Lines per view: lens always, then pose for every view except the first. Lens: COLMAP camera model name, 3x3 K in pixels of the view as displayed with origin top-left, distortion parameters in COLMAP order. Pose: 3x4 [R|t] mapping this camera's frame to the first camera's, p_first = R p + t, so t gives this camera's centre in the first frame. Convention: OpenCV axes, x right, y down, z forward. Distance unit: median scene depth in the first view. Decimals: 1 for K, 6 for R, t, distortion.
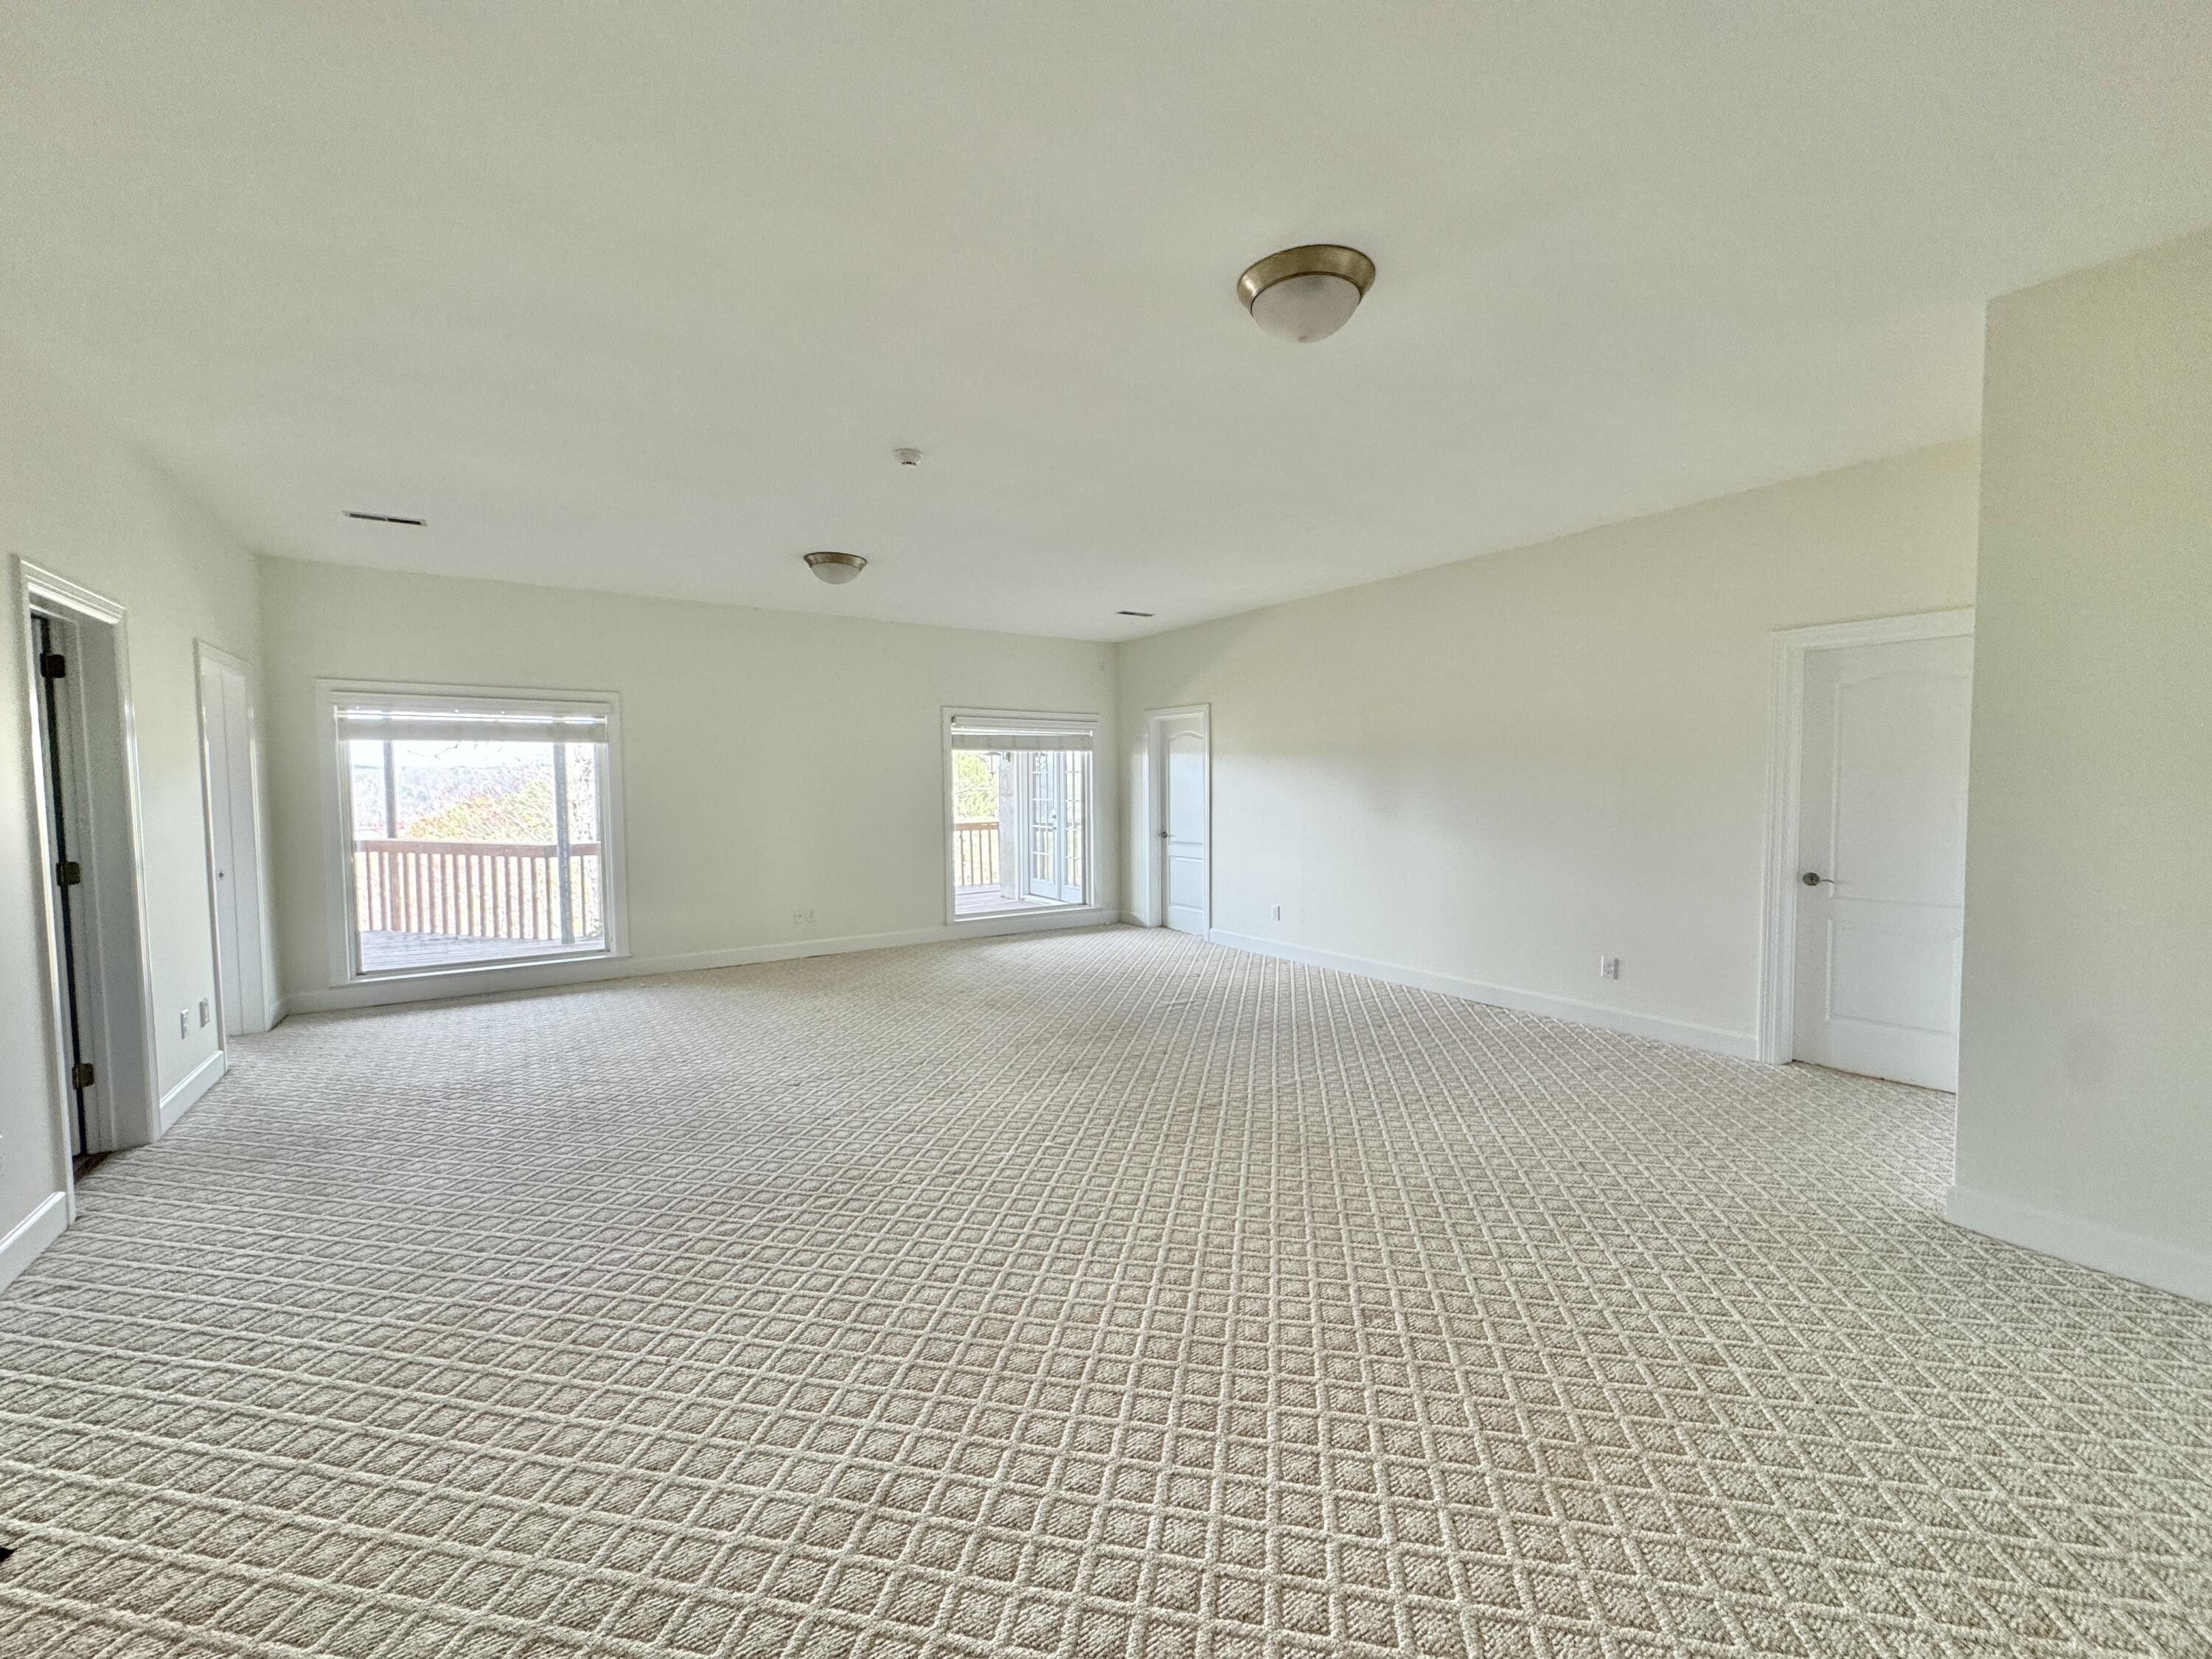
lens RADIAL K [[884.8, 0, 1106.9], [0, 884.8, 830.7], [0, 0, 1]] dist [-0.001284, 0.000390]
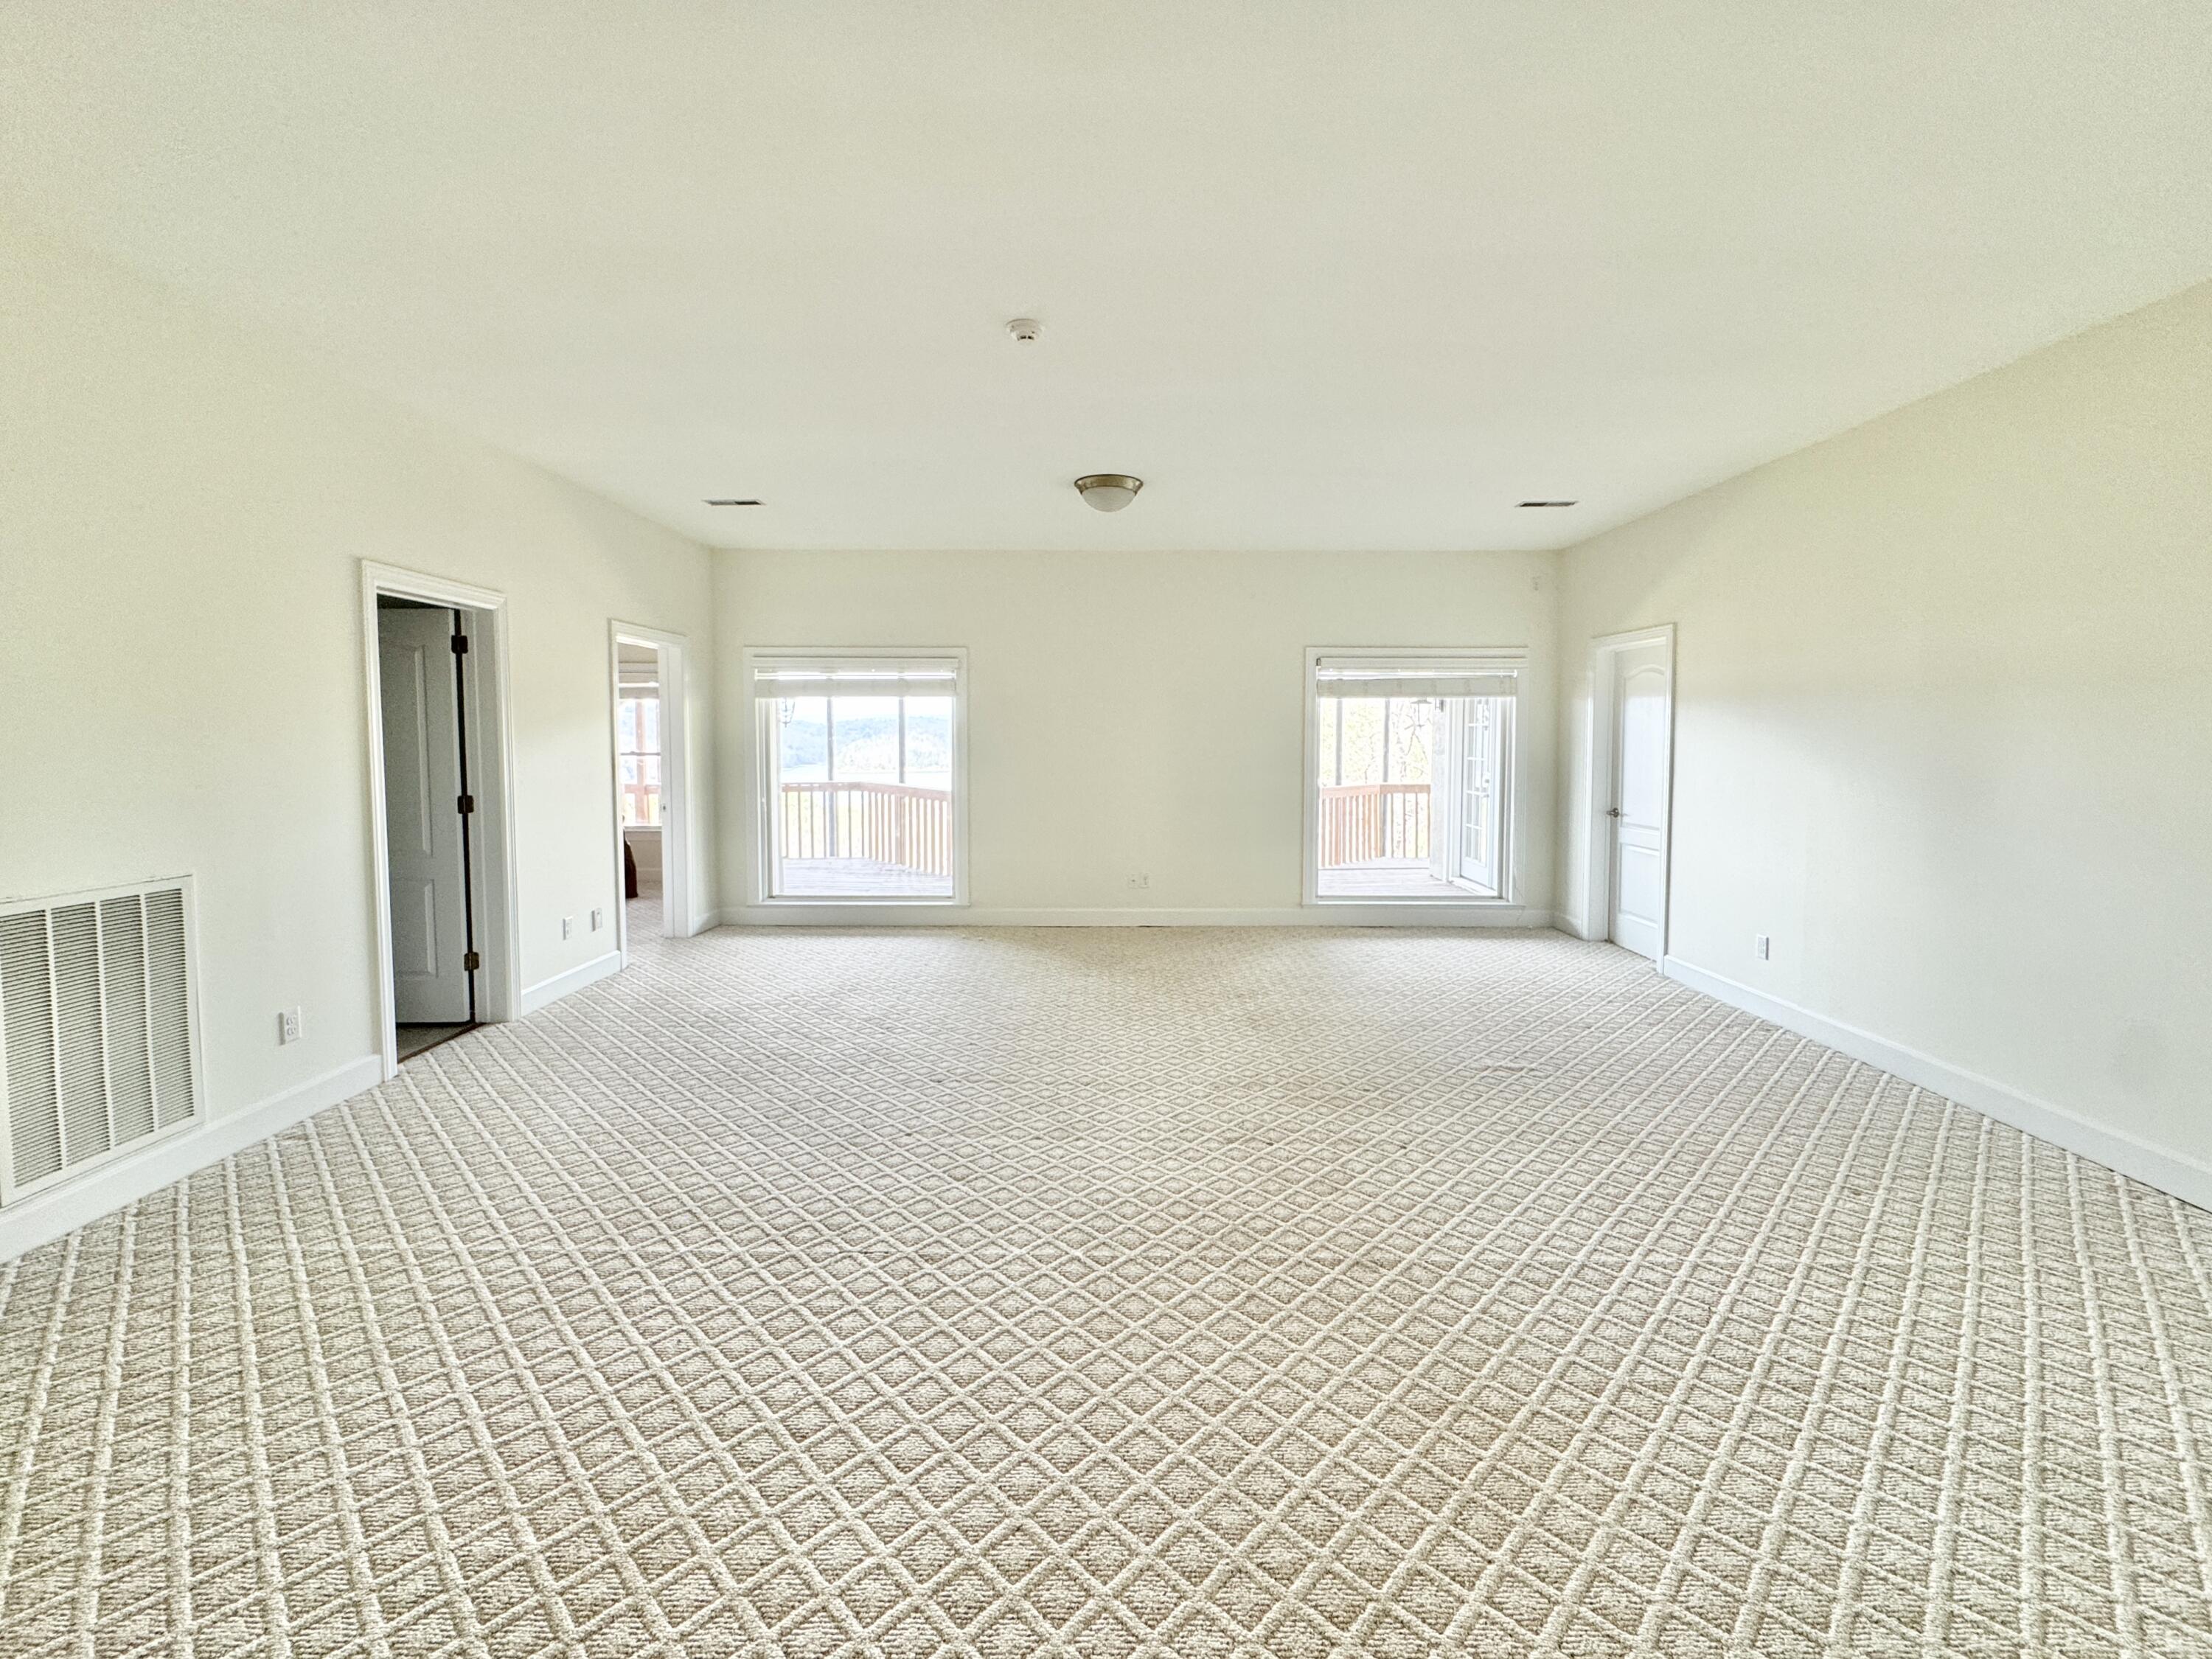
lens RADIAL K [[918.2, 0, 1104.7], [0, 918.2, 801.4], [0, 0, 1]] dist [-0.000689, 0.000401]
pose [[0.826768, 0.047267, -0.560553, 0.268623], [-0.036481, 0.998871, 0.030420, -0.024002], [0.561358, -0.004700, 0.827559, 0.314466]]
